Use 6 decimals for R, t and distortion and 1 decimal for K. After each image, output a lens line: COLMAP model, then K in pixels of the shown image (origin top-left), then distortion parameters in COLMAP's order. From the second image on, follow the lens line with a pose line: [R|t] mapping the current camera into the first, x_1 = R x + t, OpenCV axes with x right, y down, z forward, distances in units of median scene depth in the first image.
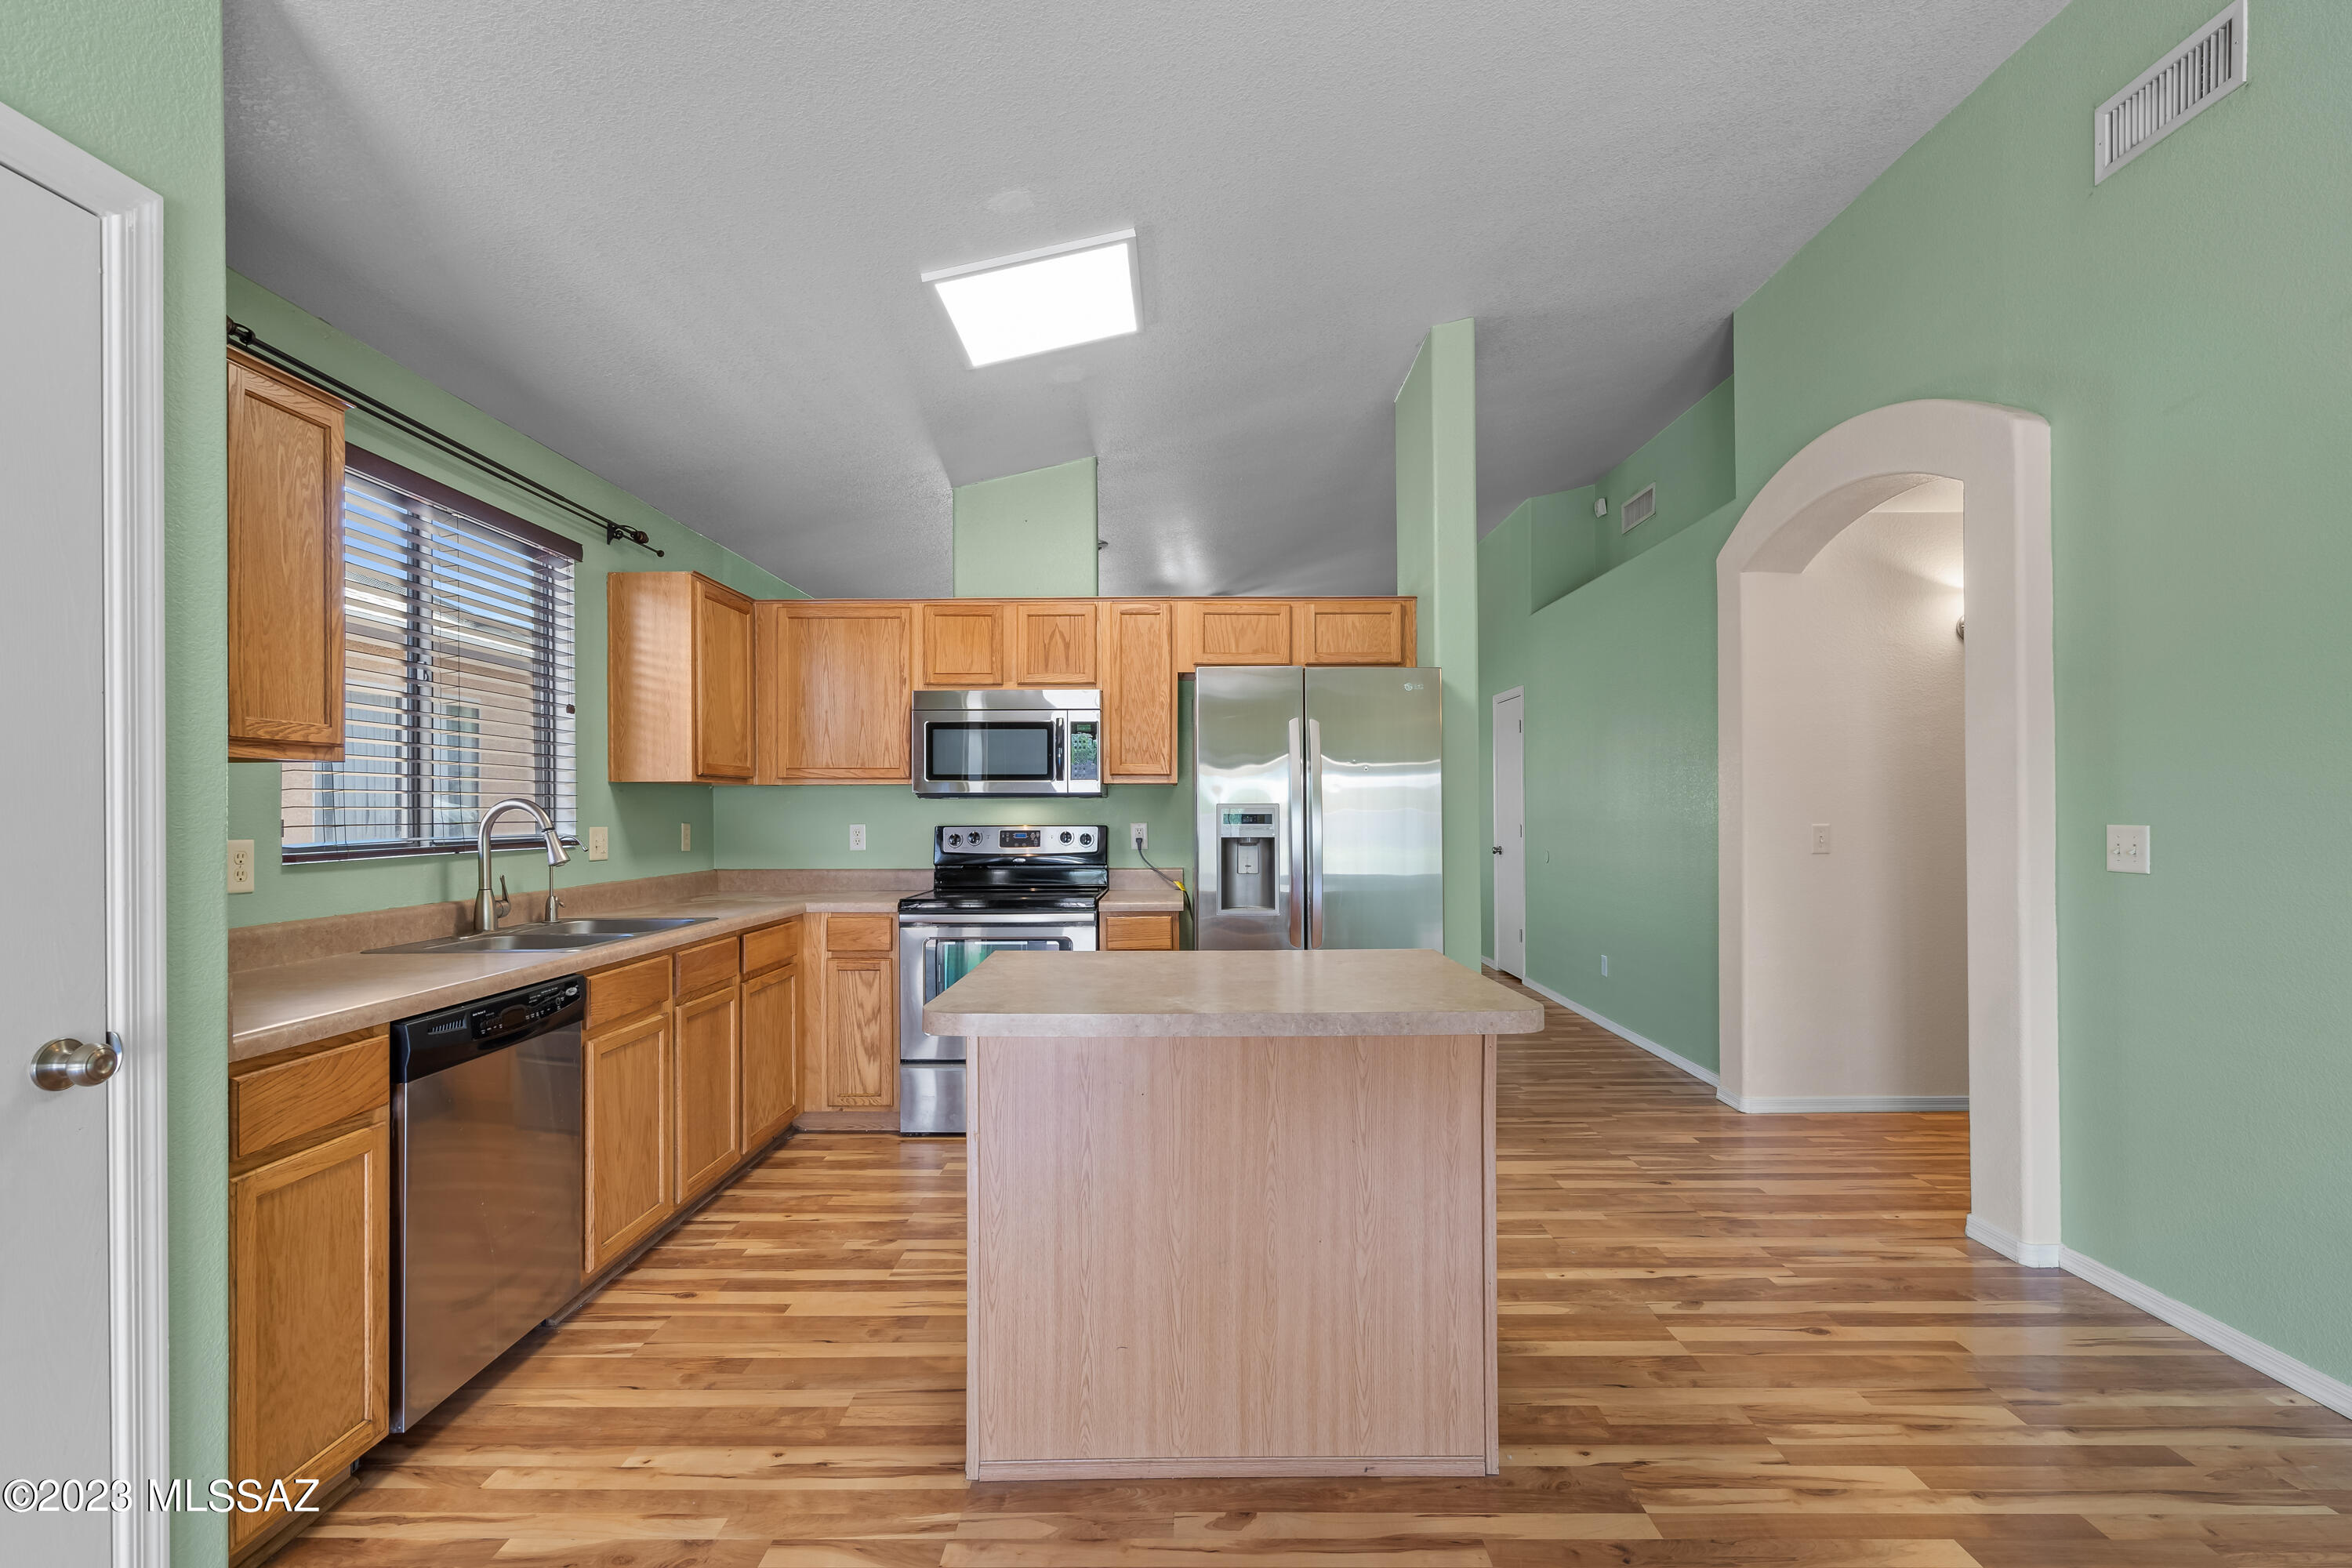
lens RADIAL K [[1094.6, 0, 1174.7], [0, 1094.6, 806.4], [0, 0, 1]] dist [-0.005460, 0.003235]
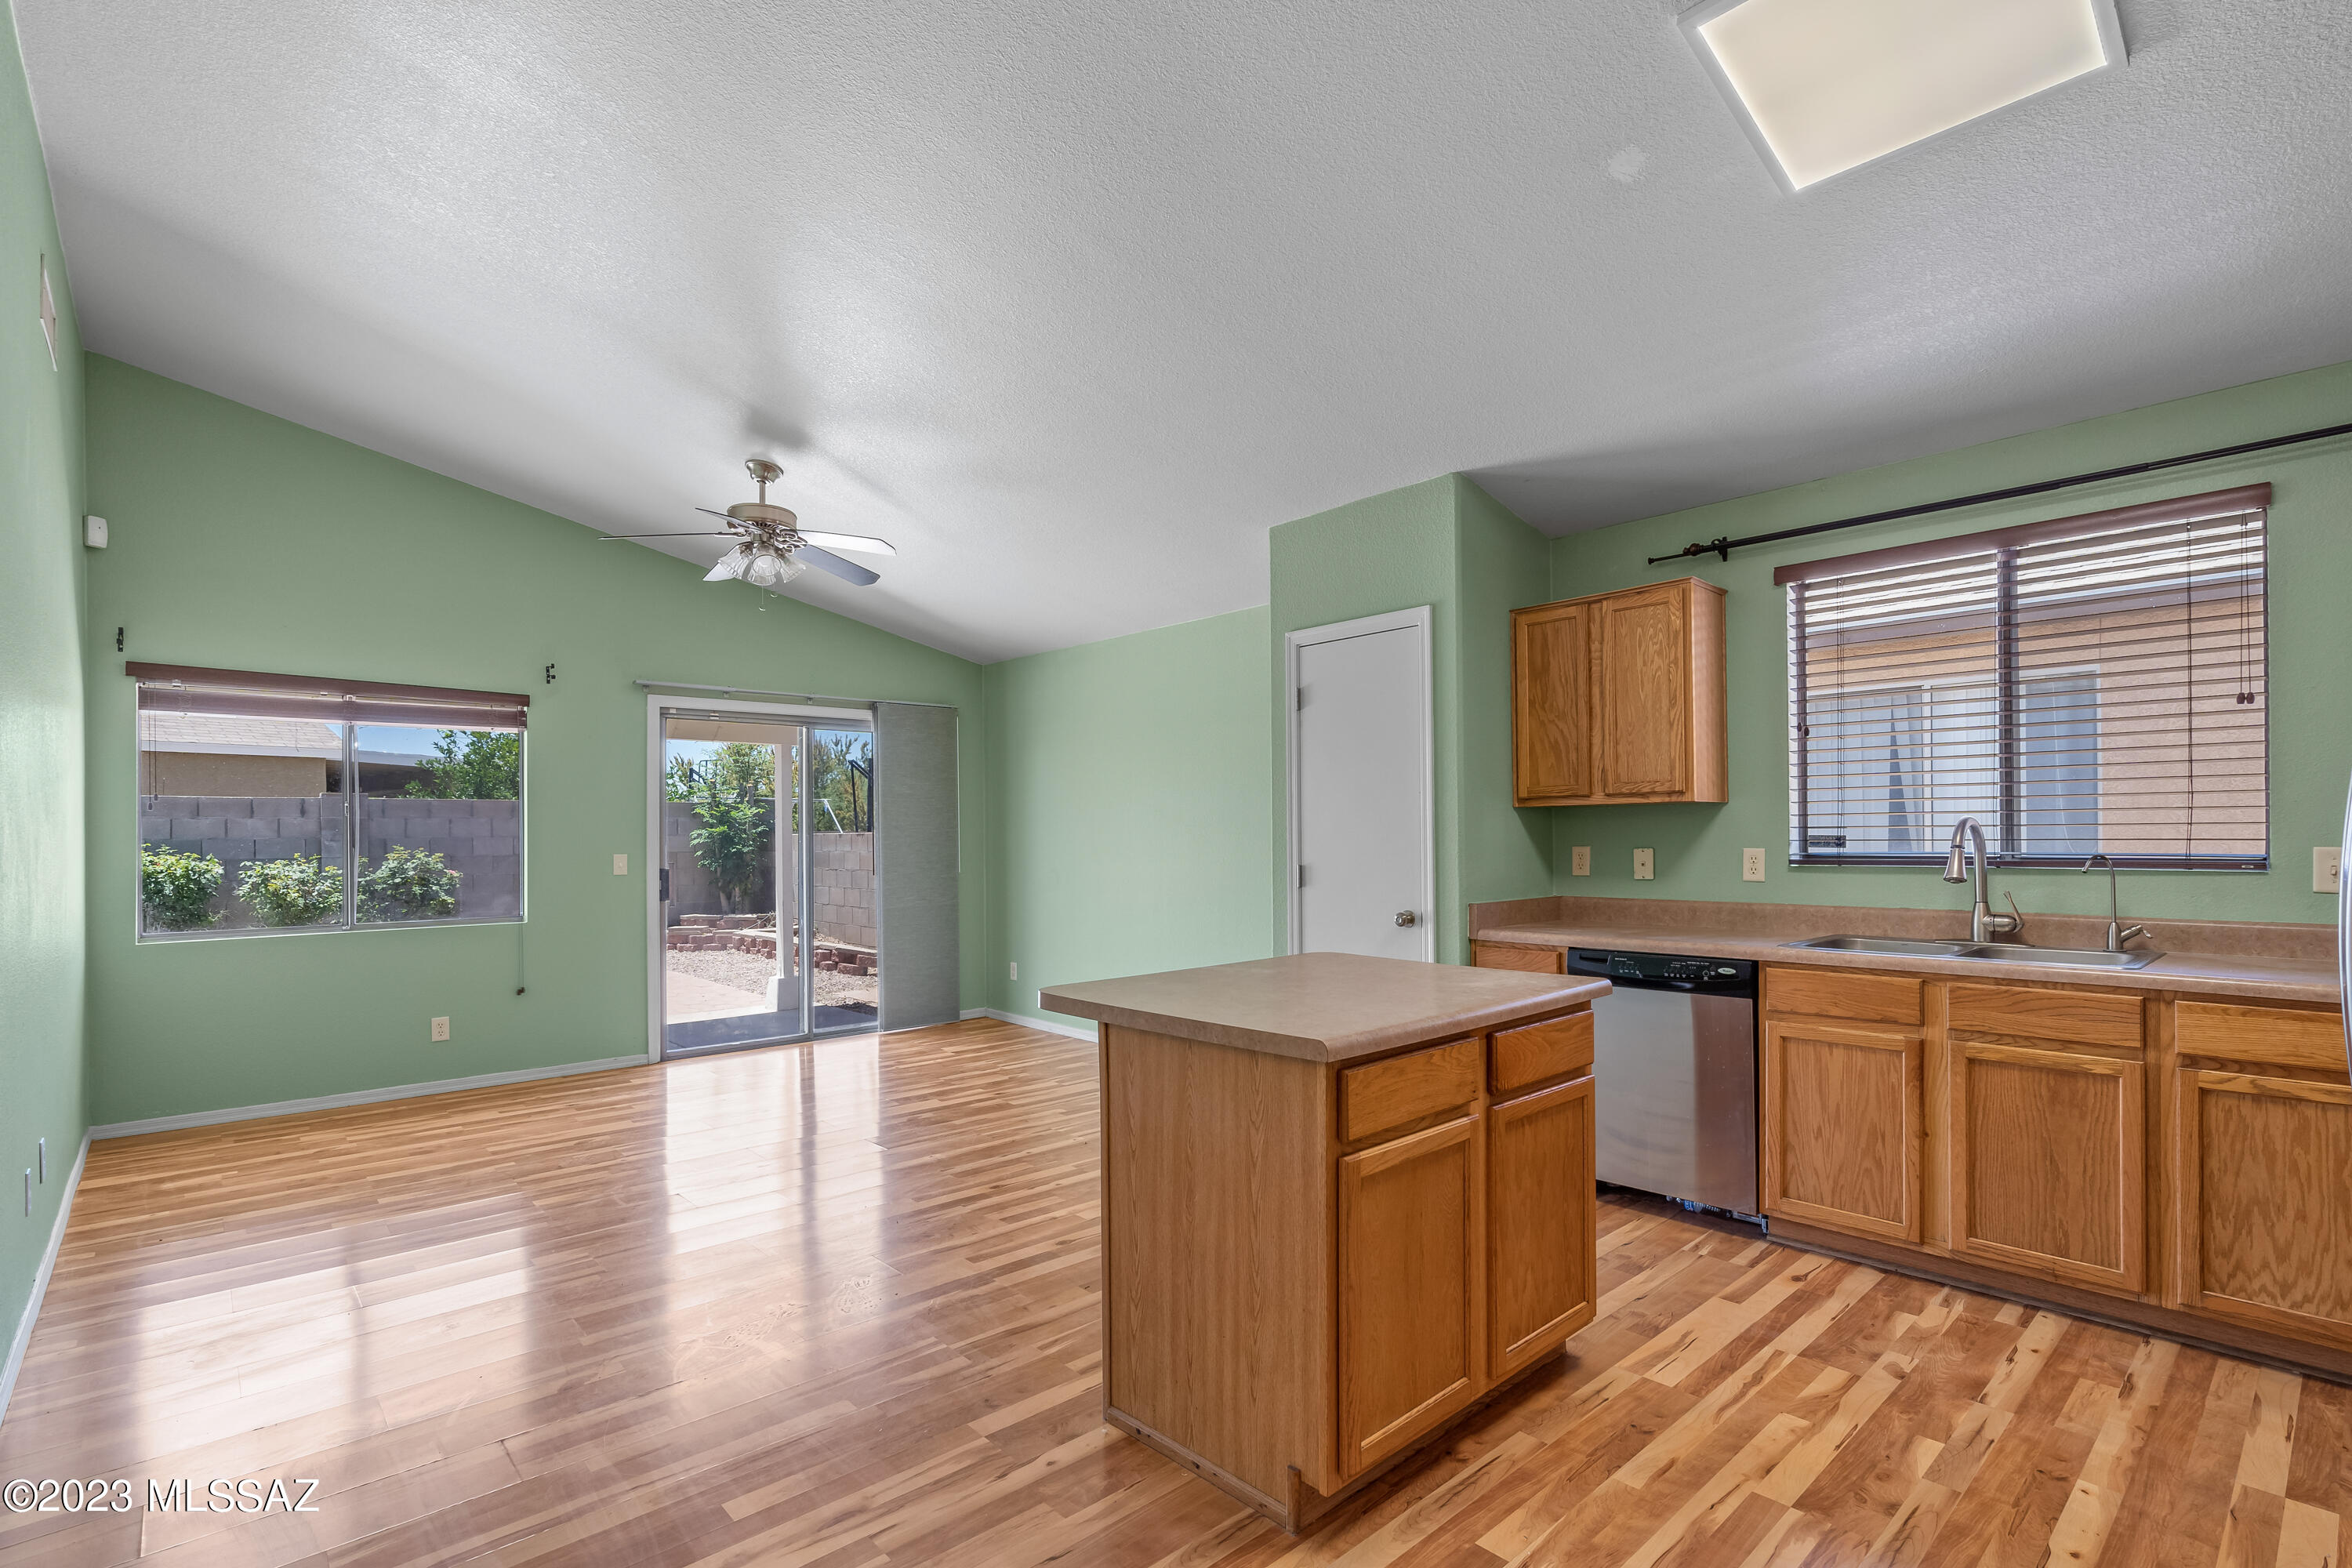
lens RADIAL K [[1094.6, 0, 1183.9], [0, 1094.6, 836.6], [0, 0, 1]] dist [-0.005460, 0.003235]
pose [[-0.726009, 0.012937, -0.687563, 0.637137], [0.015558, 0.999876, 0.002386, -0.002536], [0.687509, -0.008964, -0.726121, 1.188444]]
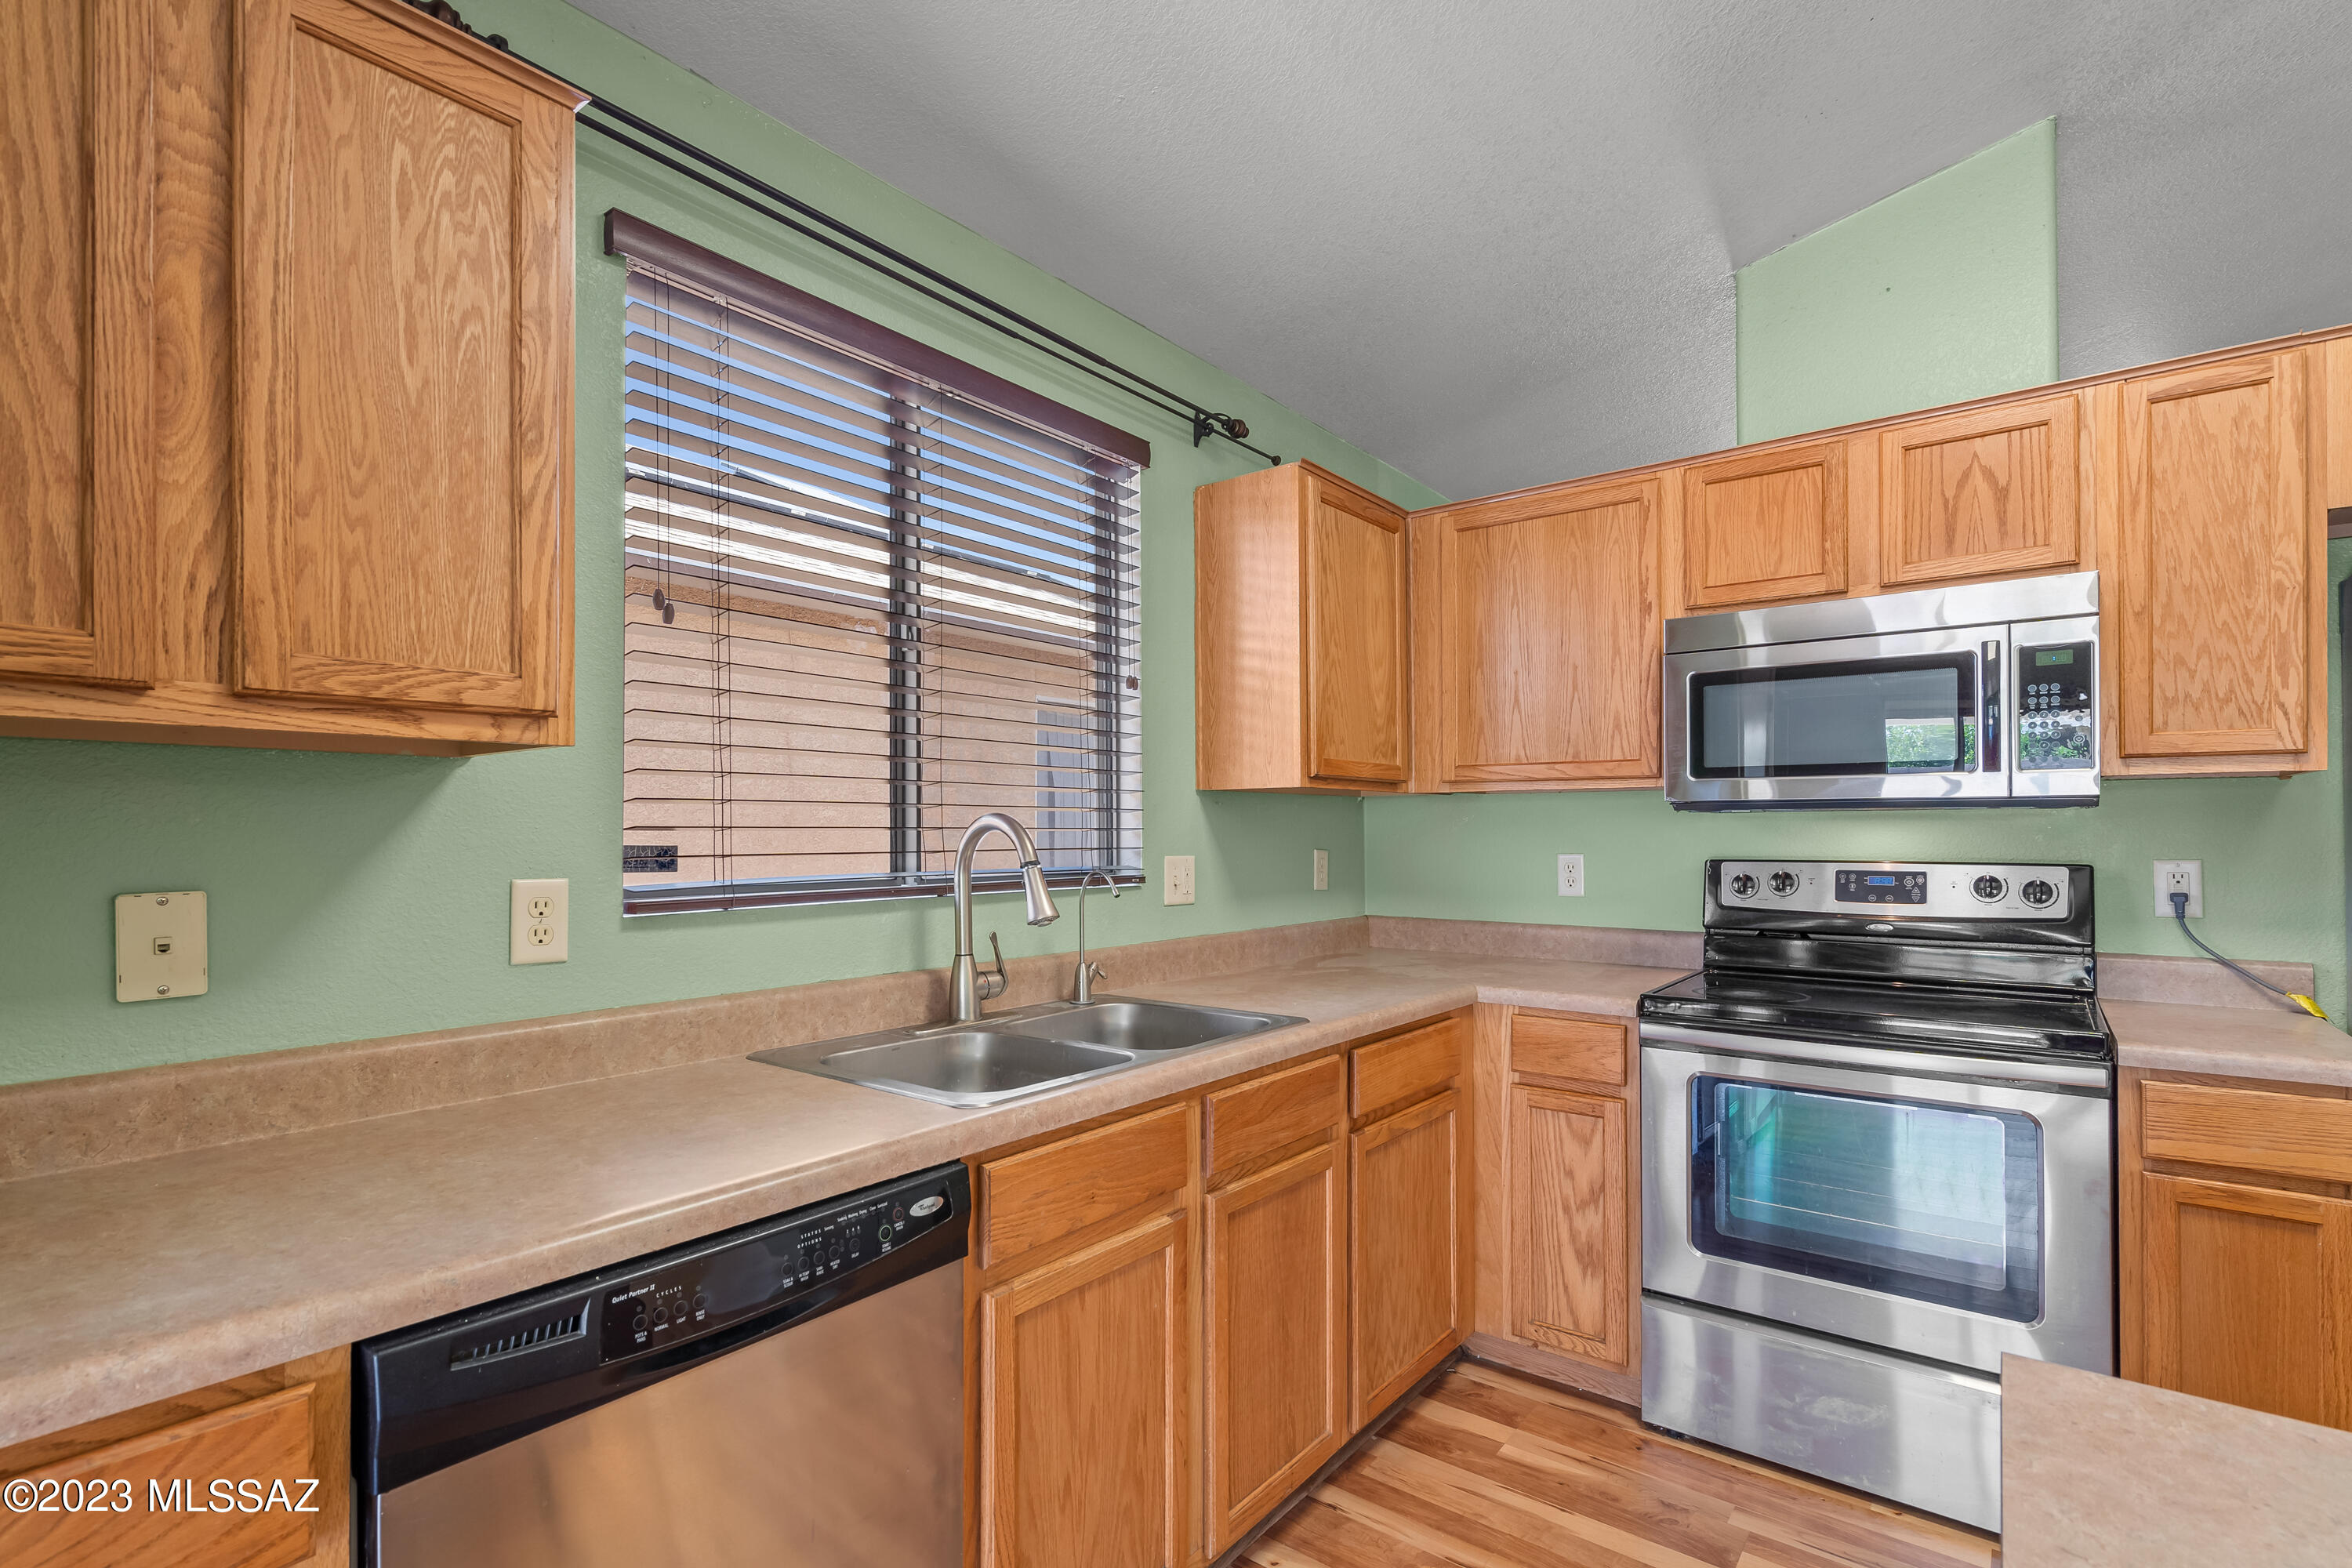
lens RADIAL K [[1094.6, 0, 1180.8], [0, 1094.6, 820.3], [0, 0, 1]] dist [-0.005460, 0.003235]
pose [[0.798325, -0.003011, -0.602219, -0.133210], [0.000348, 0.999990, -0.004539, -0.000130], [0.602227, 0.003414, 0.798318, 0.537424]]
